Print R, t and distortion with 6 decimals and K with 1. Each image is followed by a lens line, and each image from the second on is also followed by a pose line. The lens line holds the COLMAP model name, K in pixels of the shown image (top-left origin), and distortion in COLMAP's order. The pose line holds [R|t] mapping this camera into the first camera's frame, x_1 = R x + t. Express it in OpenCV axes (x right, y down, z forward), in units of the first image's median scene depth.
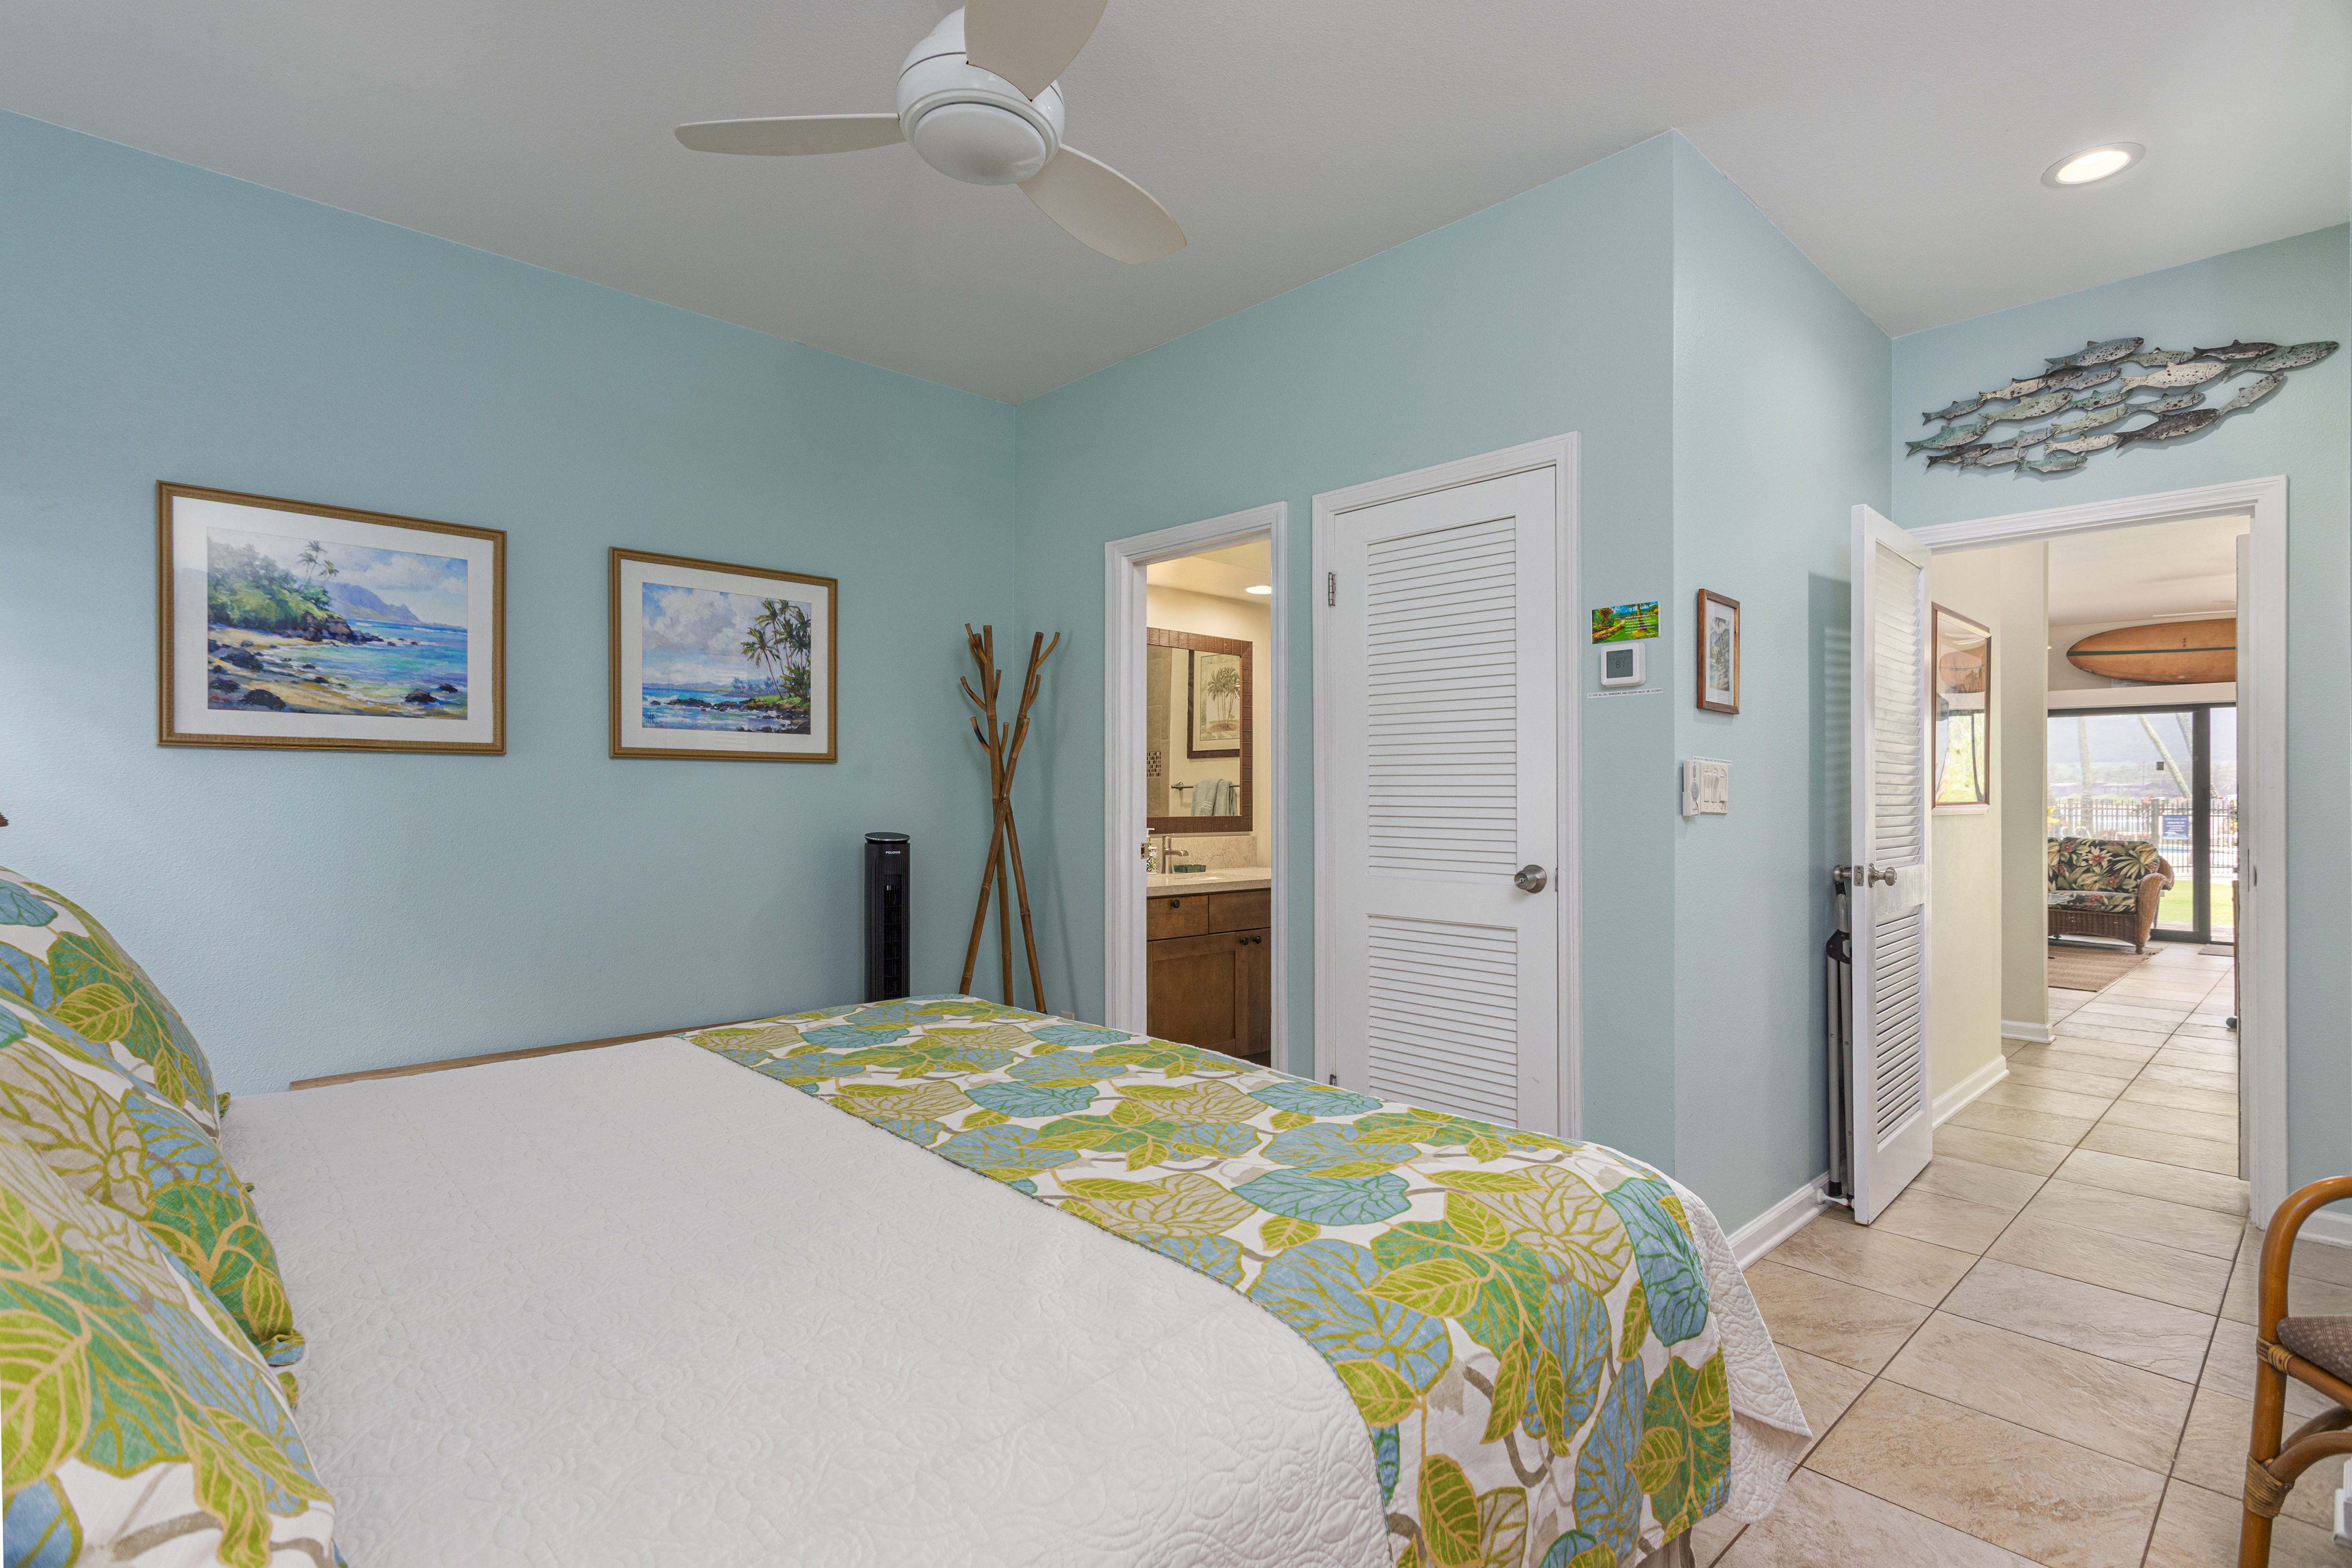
lens RADIAL K [[1140.6, 0, 1183.4], [0, 1140.6, 790.5], [0, 0, 1]] dist [-0.000393, 0.003469]
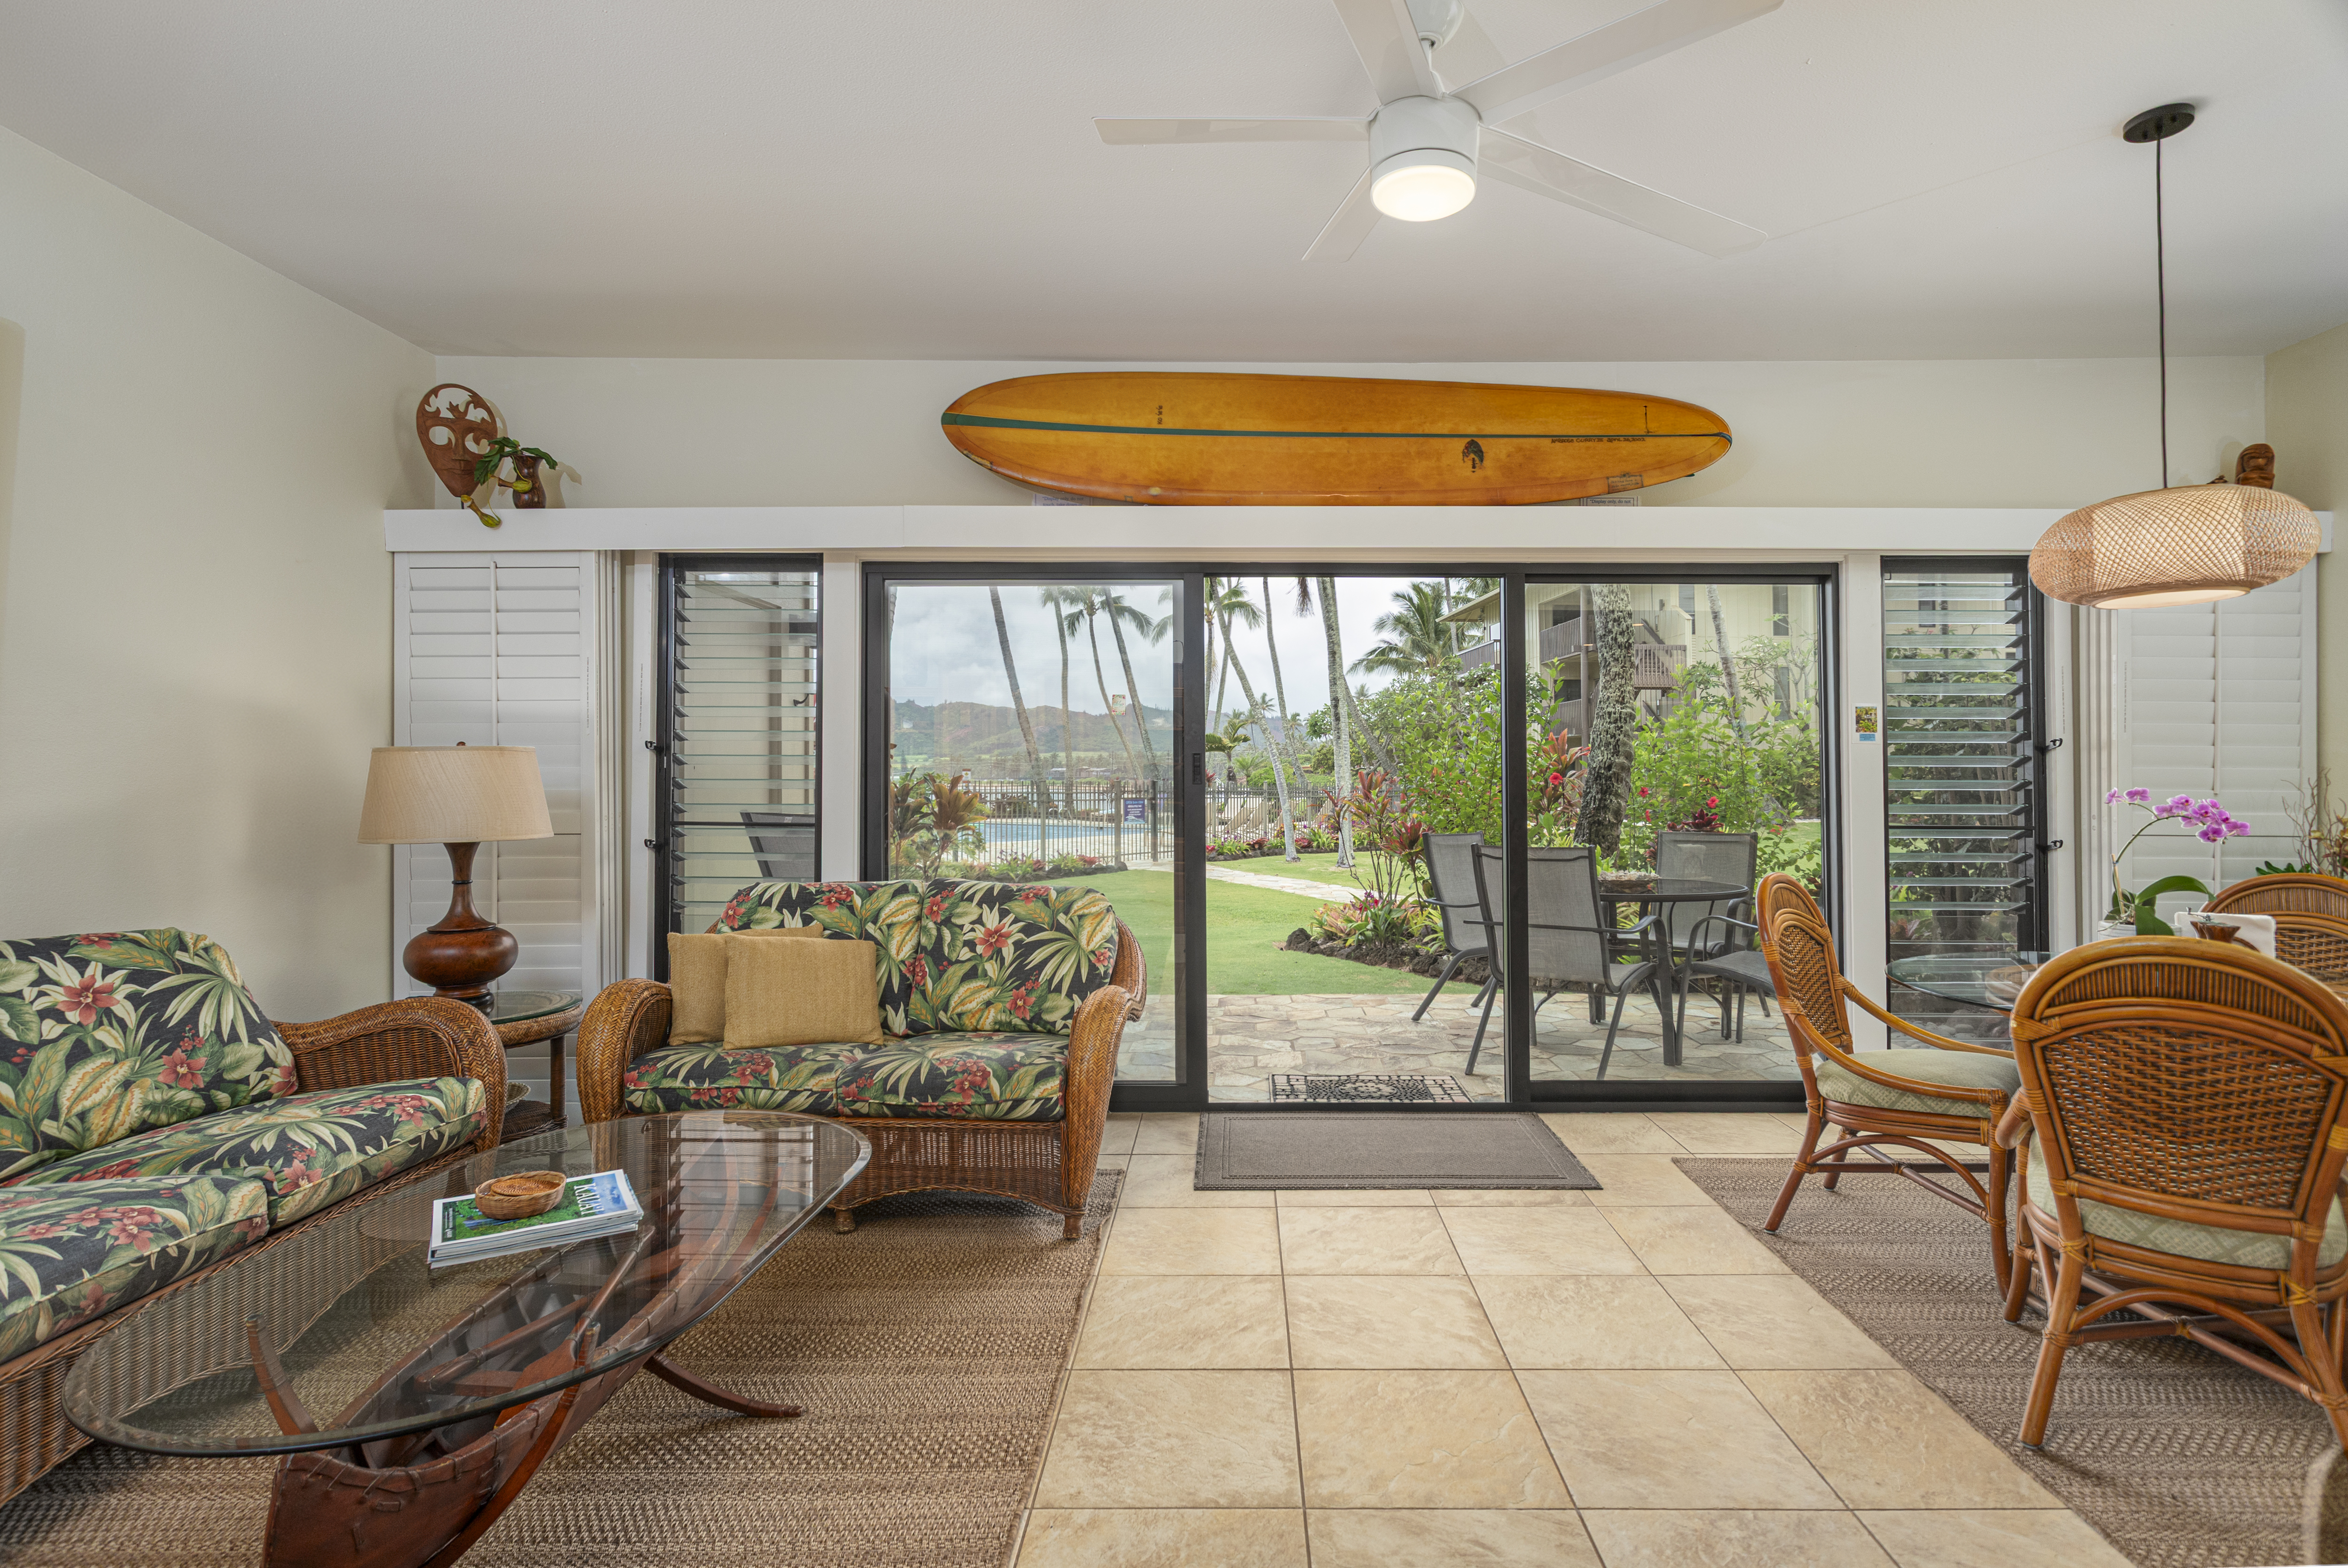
lens RADIAL K [[1138.5, 0, 1173.8], [0, 1138.5, 780.0], [0, 0, 1]] dist [-0.000393, 0.003469]
pose [[0.730130, -0.001635, 0.683307, 0.588669], [-0.001432, 0.999991, 0.003923, 0.005408], [-0.683307, -0.003843, 0.730121, 0.687164]]
